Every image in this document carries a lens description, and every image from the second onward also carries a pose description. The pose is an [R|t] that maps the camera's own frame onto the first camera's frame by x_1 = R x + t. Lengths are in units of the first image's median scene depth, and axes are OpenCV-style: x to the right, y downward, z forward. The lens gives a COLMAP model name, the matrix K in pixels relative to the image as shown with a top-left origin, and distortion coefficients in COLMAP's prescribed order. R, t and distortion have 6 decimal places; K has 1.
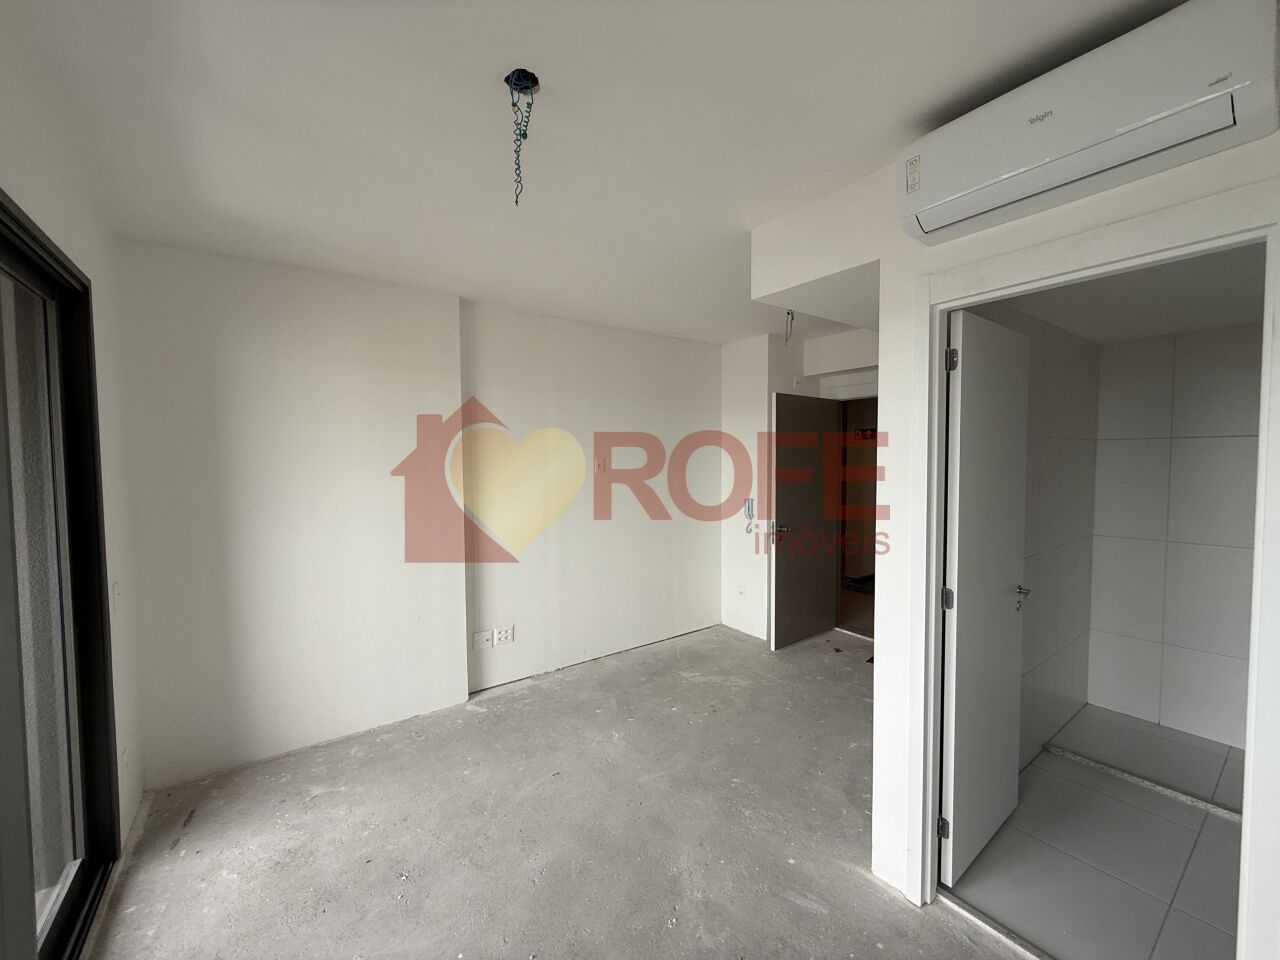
lens RADIAL K [[513.7, 0, 642.6], [0, 513.7, 480.2], [0, 0, 1]] dist [0.003104, 0.000396]
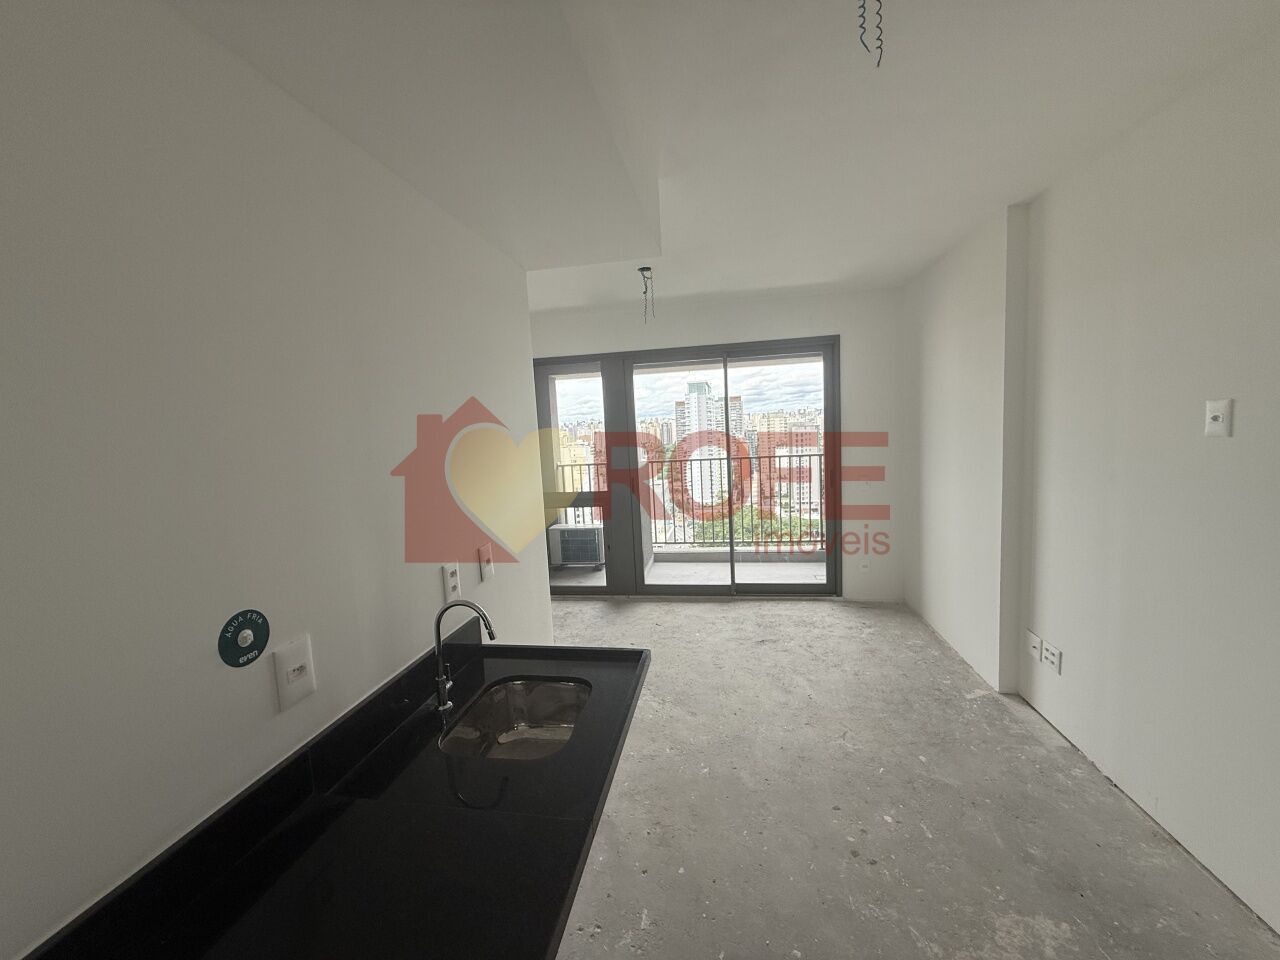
lens RADIAL K [[513.7, 0, 637.8], [0, 513.7, 476.4], [0, 0, 1]] dist [0.003104, 0.000396]
pose [[-0.719240, 0.111324, -0.685785, 0.737645], [0.026030, 0.990704, 0.133523, -0.069592], [0.694274, 0.078184, -0.715452, 1.332557]]
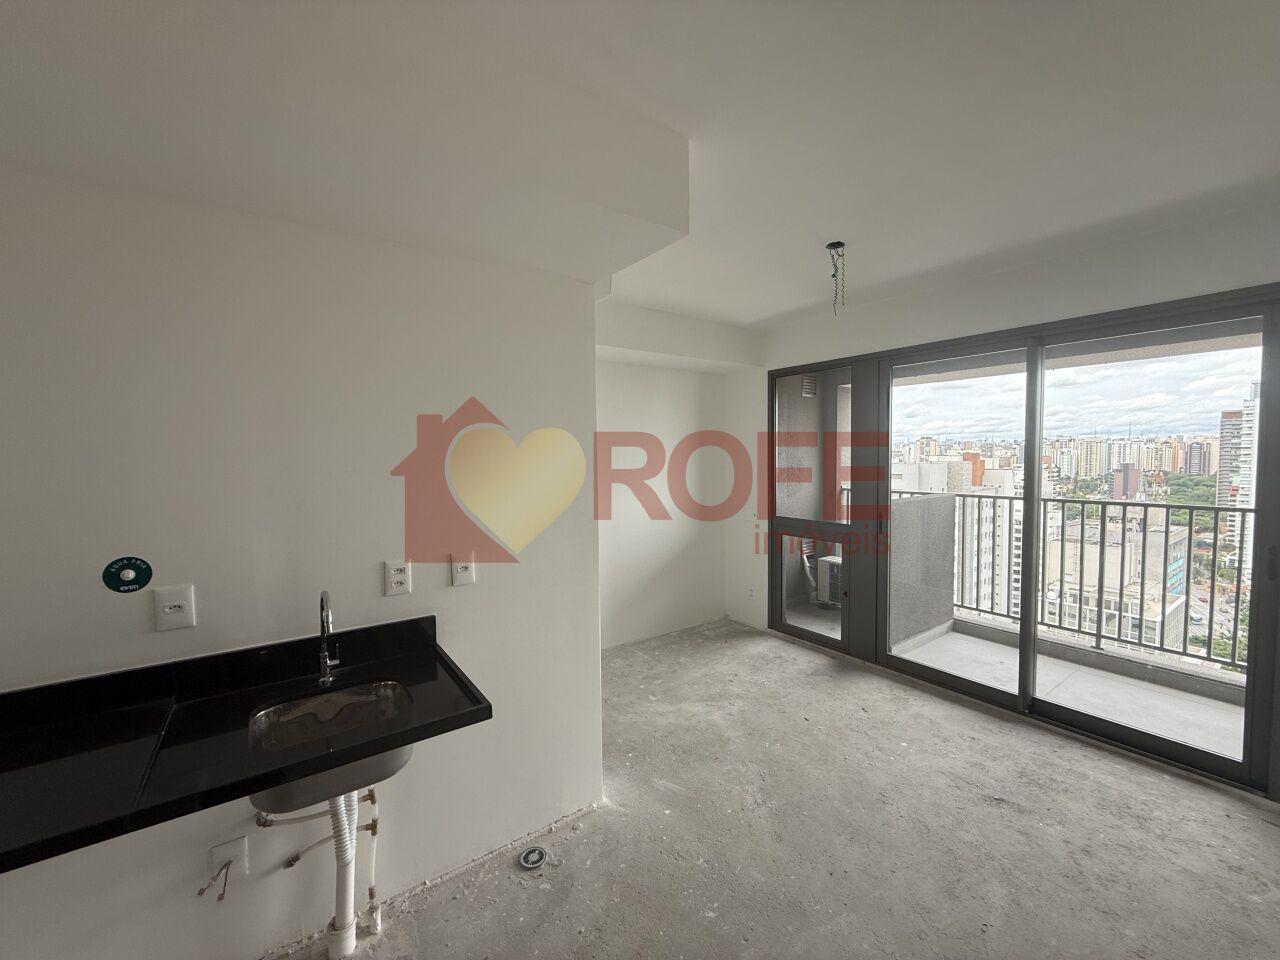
lens RADIAL K [[513.7, 0, 634.9], [0, 513.7, 475.6], [0, 0, 1]] dist [0.003104, 0.000396]
pose [[-0.999779, 0.017846, 0.011114, 0.230225], [0.018765, 0.995851, 0.089038, -0.062331], [-0.009479, 0.089227, -0.995966, 1.414430]]
